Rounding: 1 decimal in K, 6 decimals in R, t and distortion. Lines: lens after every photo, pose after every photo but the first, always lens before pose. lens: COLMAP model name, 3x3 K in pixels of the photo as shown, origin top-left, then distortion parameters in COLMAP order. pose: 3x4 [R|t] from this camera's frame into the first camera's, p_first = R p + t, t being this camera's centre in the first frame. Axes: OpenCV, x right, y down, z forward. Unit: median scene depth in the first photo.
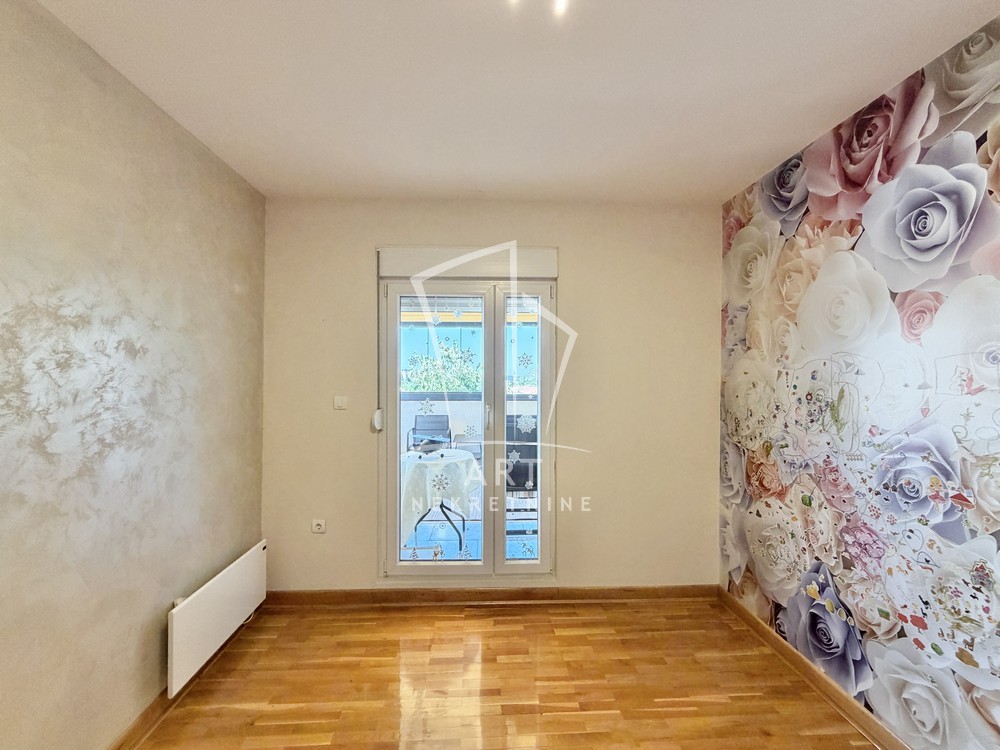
lens RADIAL K [[398.3, 0, 495.4], [0, 398.3, 376.8], [0, 0, 1]] dist [-0.000698, -0.000194]
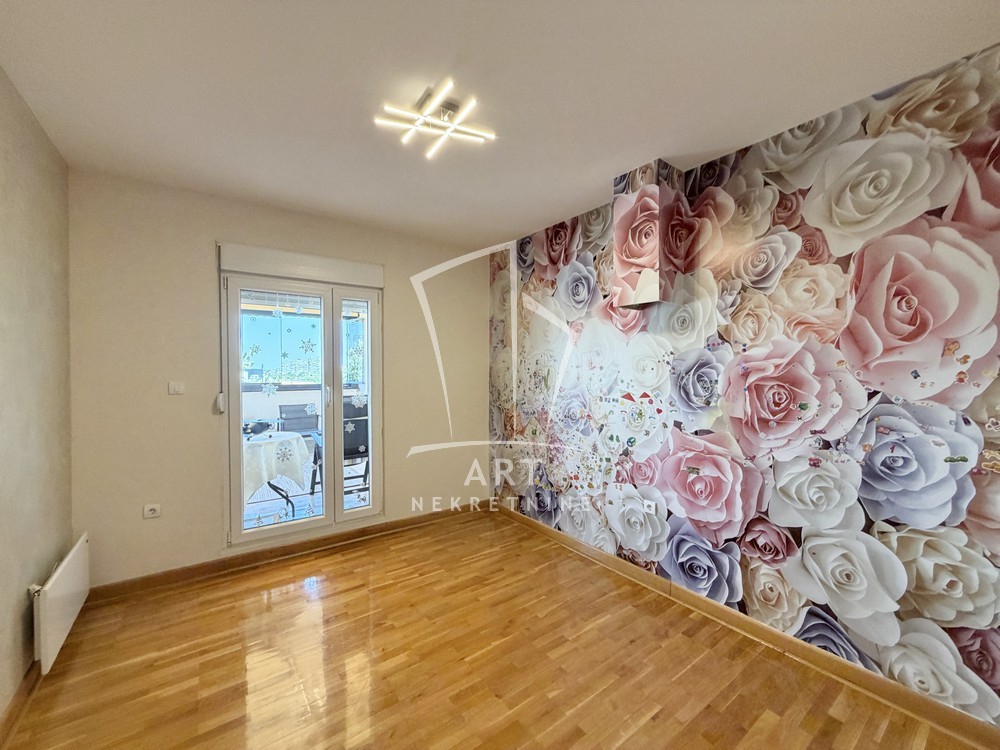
lens RADIAL K [[398.3, 0, 495.4], [0, 398.3, 376.8], [0, 0, 1]] dist [-0.000698, -0.000194]
pose [[0.838898, -0.013514, 0.544122, -0.359769], [0.004291, 0.999825, 0.018215, 0.029883], [-0.544272, -0.012945, 0.838809, -0.434240]]
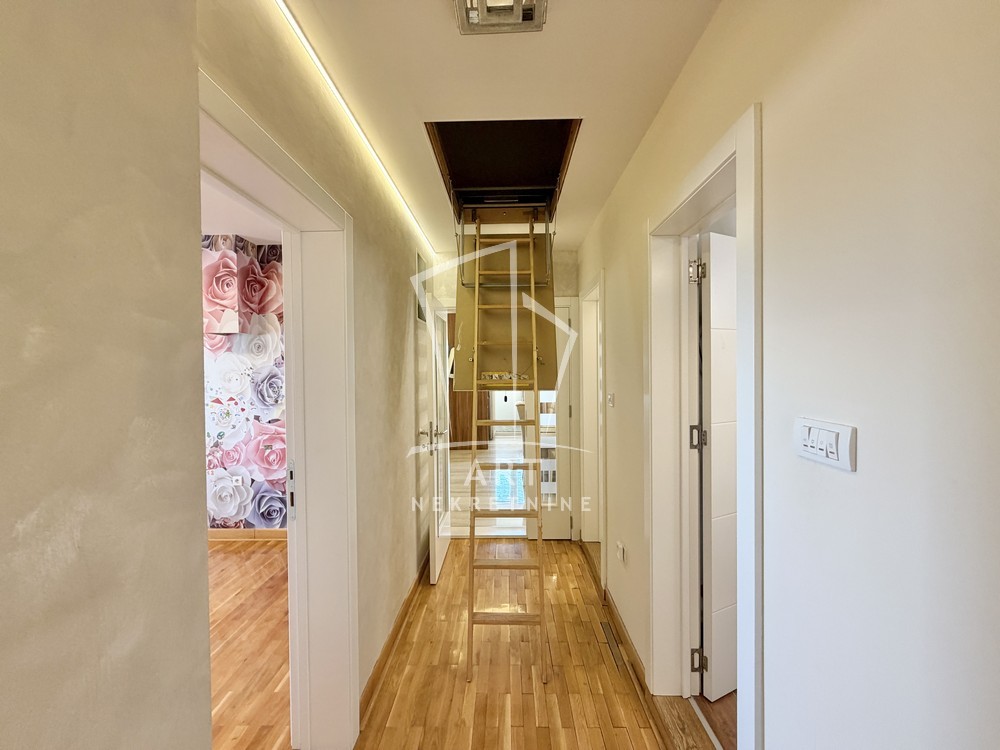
lens RADIAL K [[398.3, 0, 495.4], [0, 398.3, 376.8], [0, 0, 1]] dist [-0.000698, -0.000194]
pose [[0.080886, -0.018448, 0.996553, -1.015345], [0.013158, 0.999761, 0.017440, -0.003454], [-0.996637, 0.011702, 0.081109, -1.020409]]
